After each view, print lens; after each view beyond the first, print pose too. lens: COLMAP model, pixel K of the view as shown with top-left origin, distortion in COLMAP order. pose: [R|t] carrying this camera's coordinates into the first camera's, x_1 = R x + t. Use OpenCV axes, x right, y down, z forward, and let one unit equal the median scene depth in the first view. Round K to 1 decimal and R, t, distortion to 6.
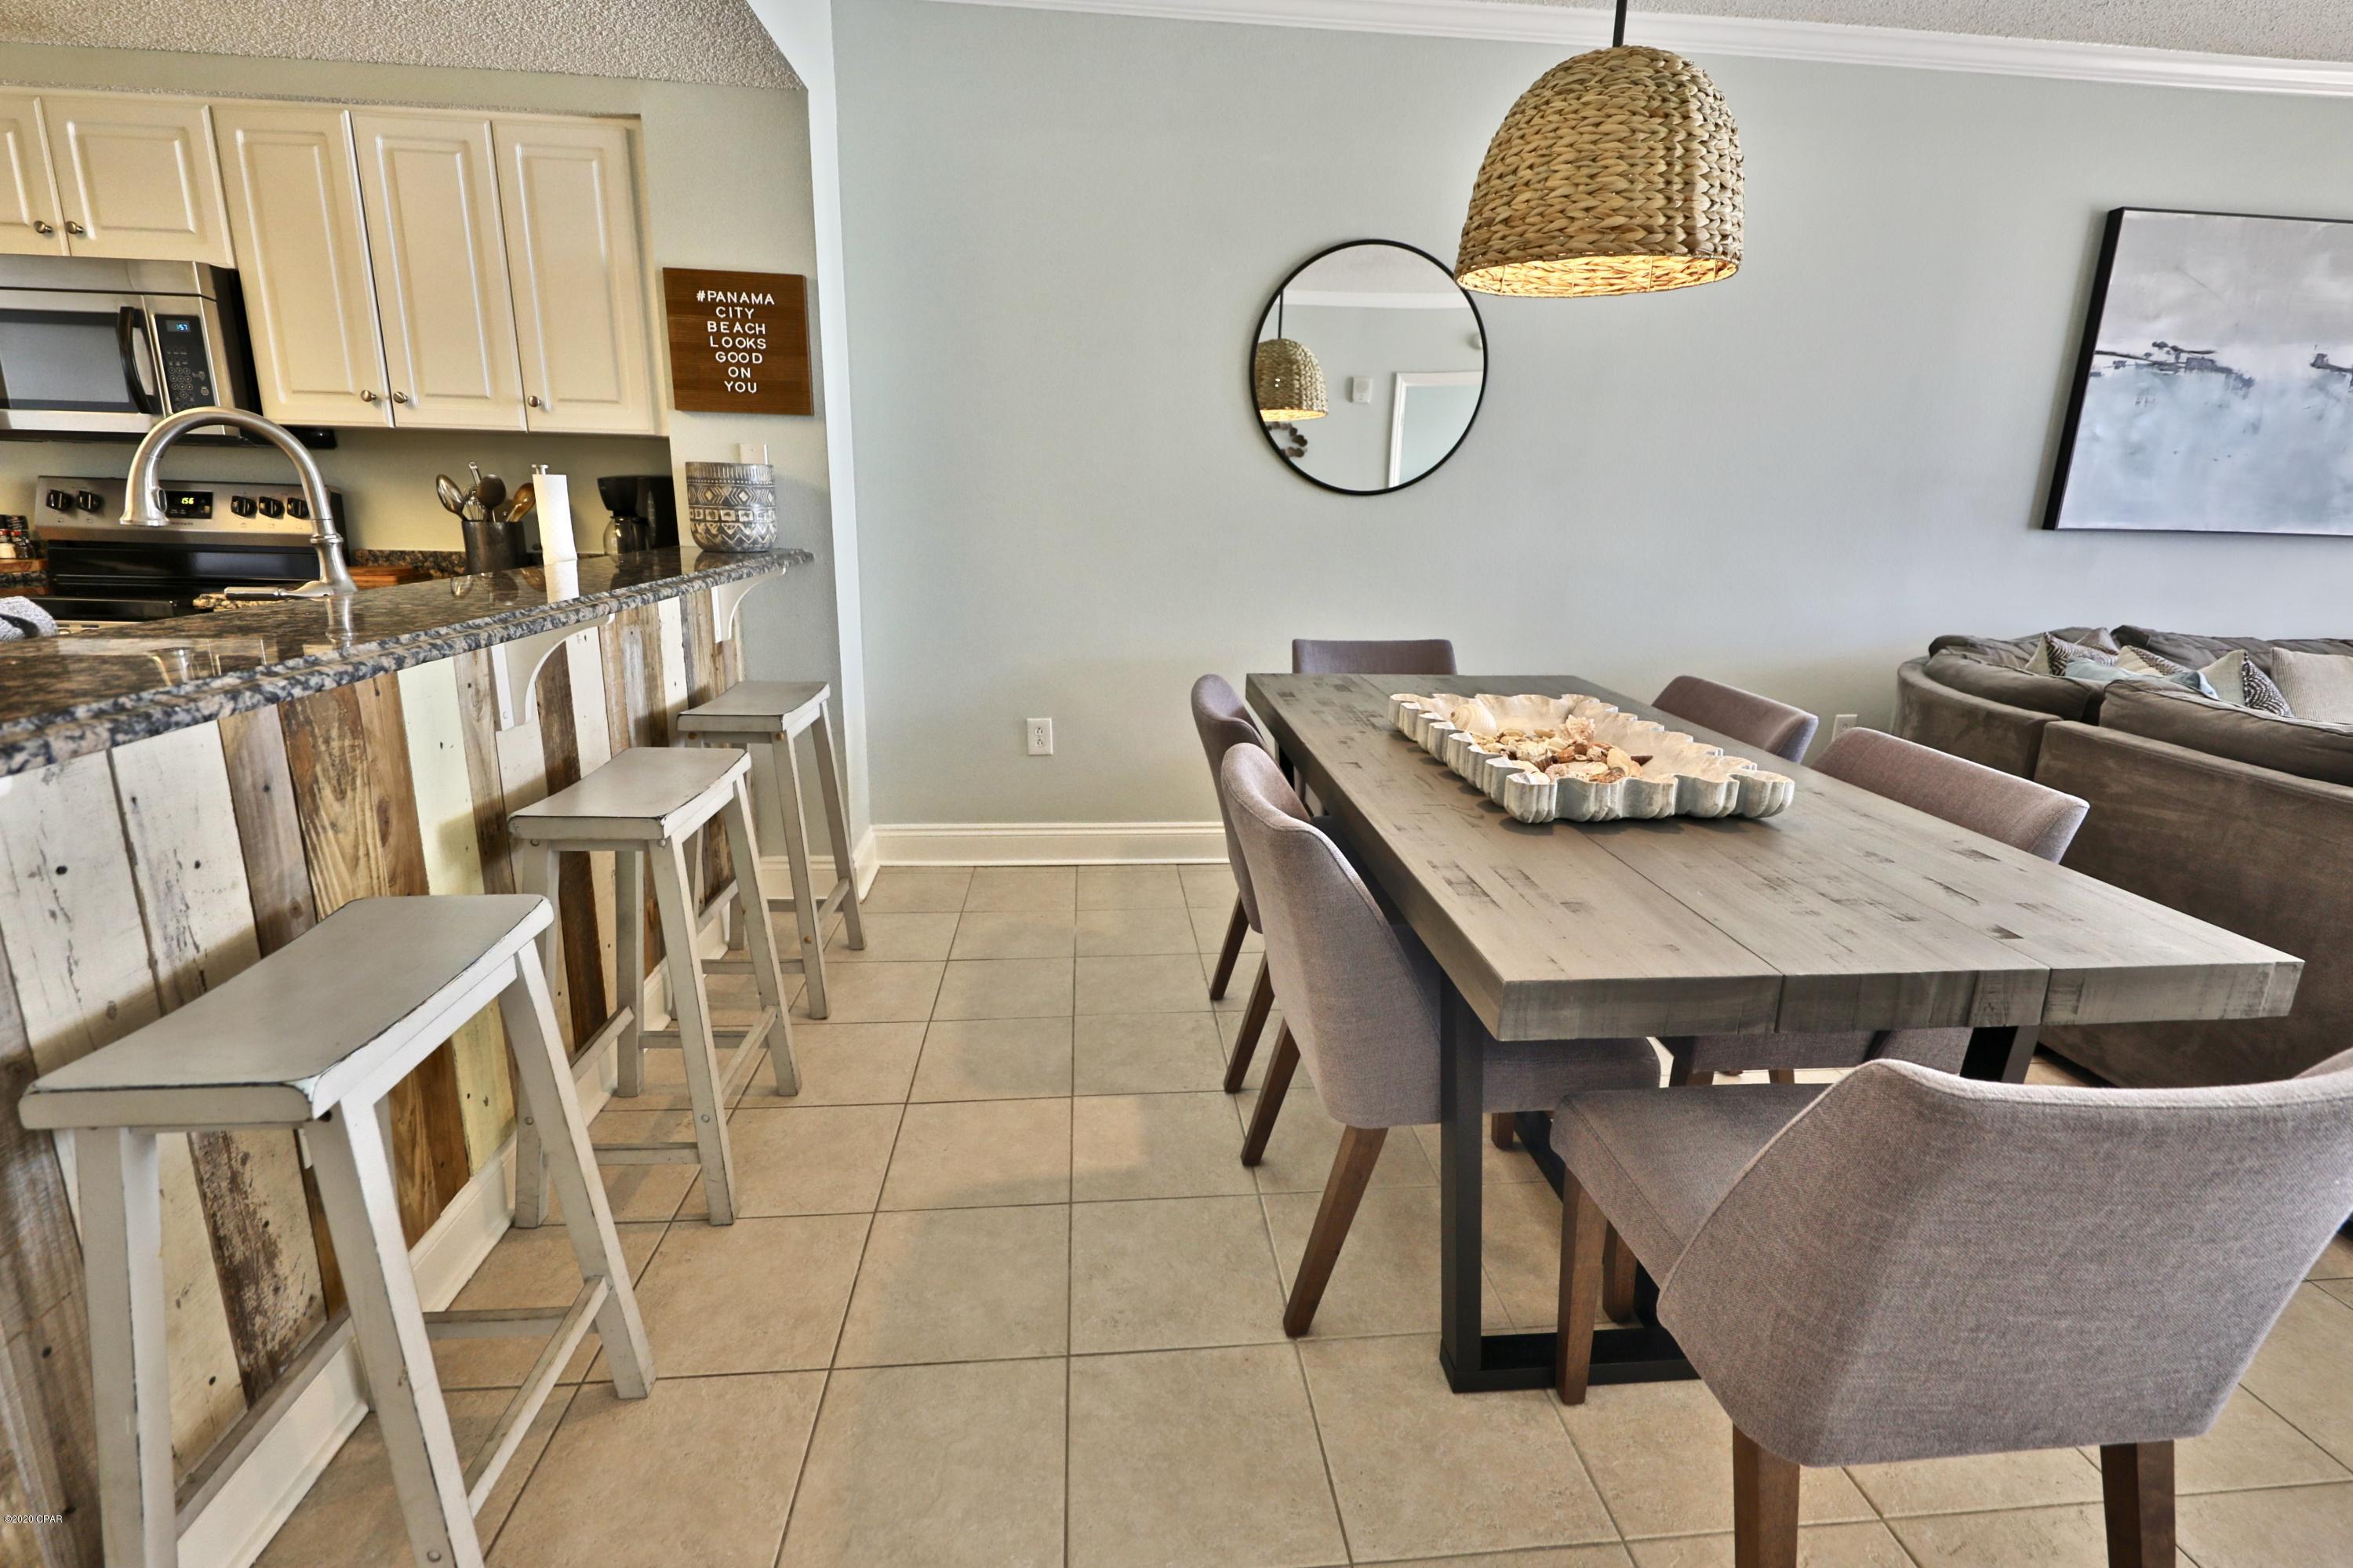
lens RADIAL K [[1064.2, 0, 1183.0], [0, 1064.2, 753.2], [0, 0, 1]] dist [0.006997, -0.004737]
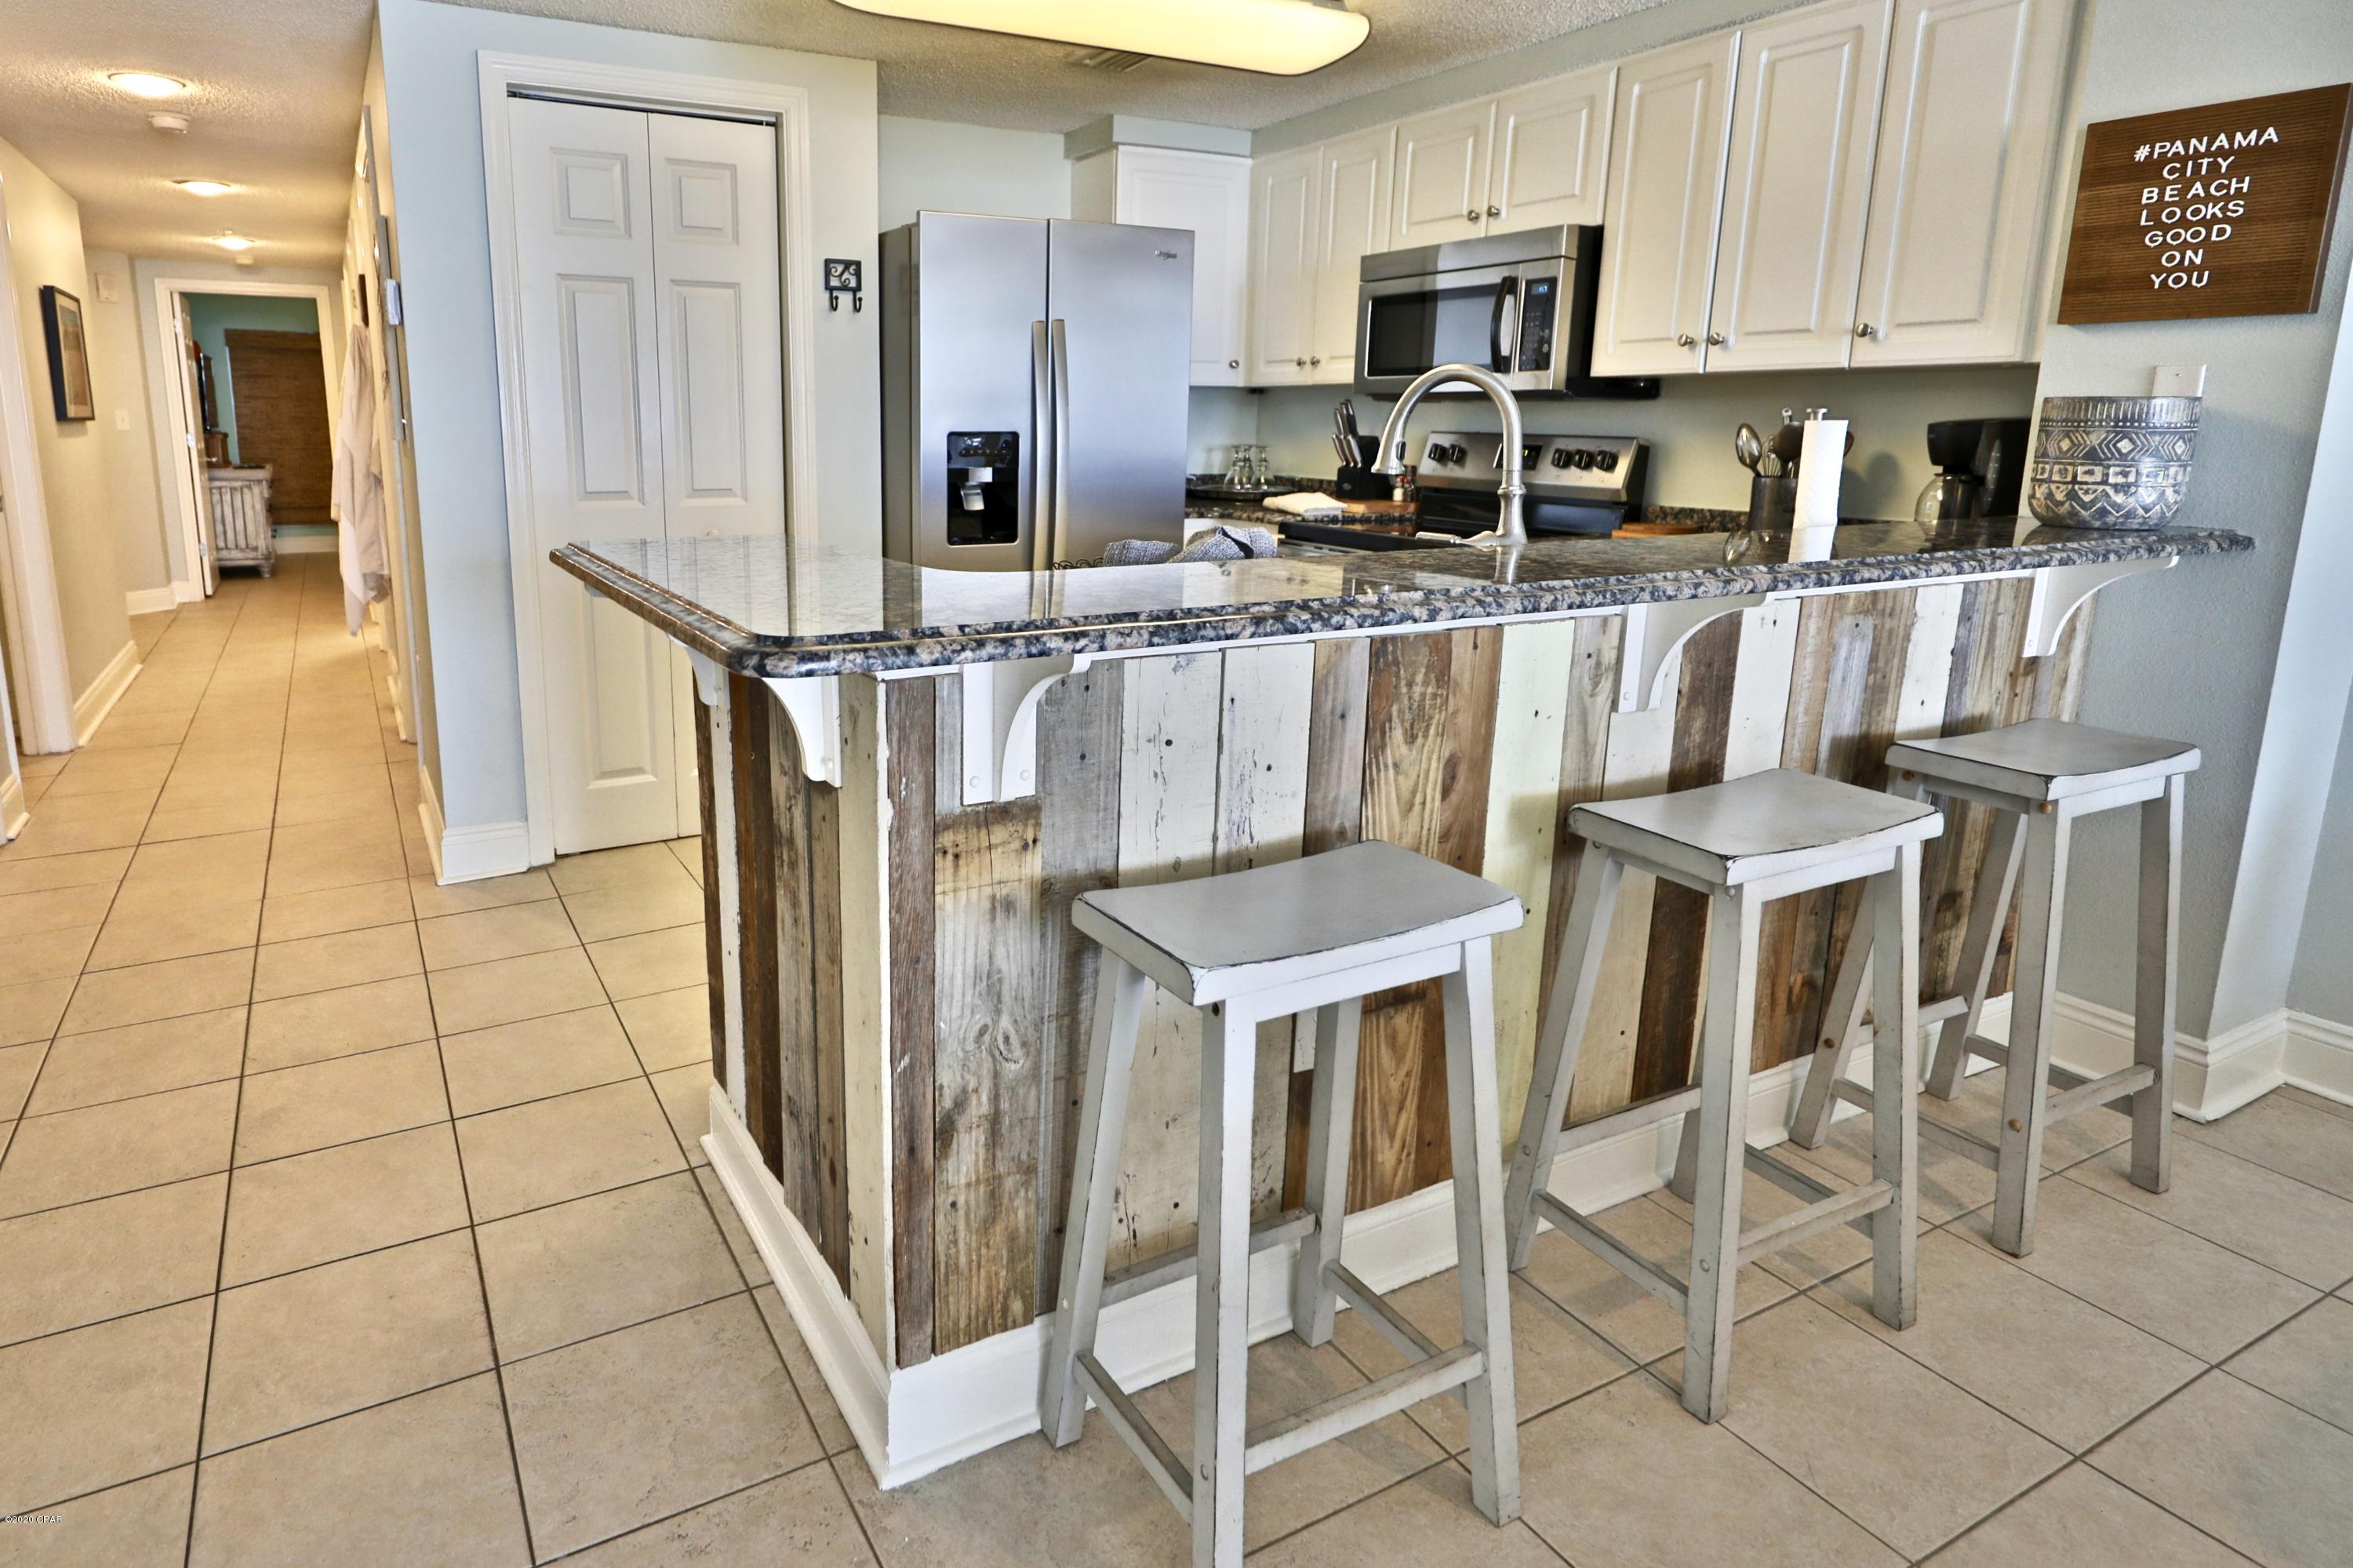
lens RADIAL K [[1305.7, 0, 1006.9], [0, 1305.7, 670.4], [0, 0, 1]] dist [0.018436, -0.005870]
pose [[0.368893, 0.153928, -0.916637, 0.102167], [-0.217433, 0.973119, 0.075909, -0.018188], [0.903682, 0.171305, 0.392446, 0.081613]]
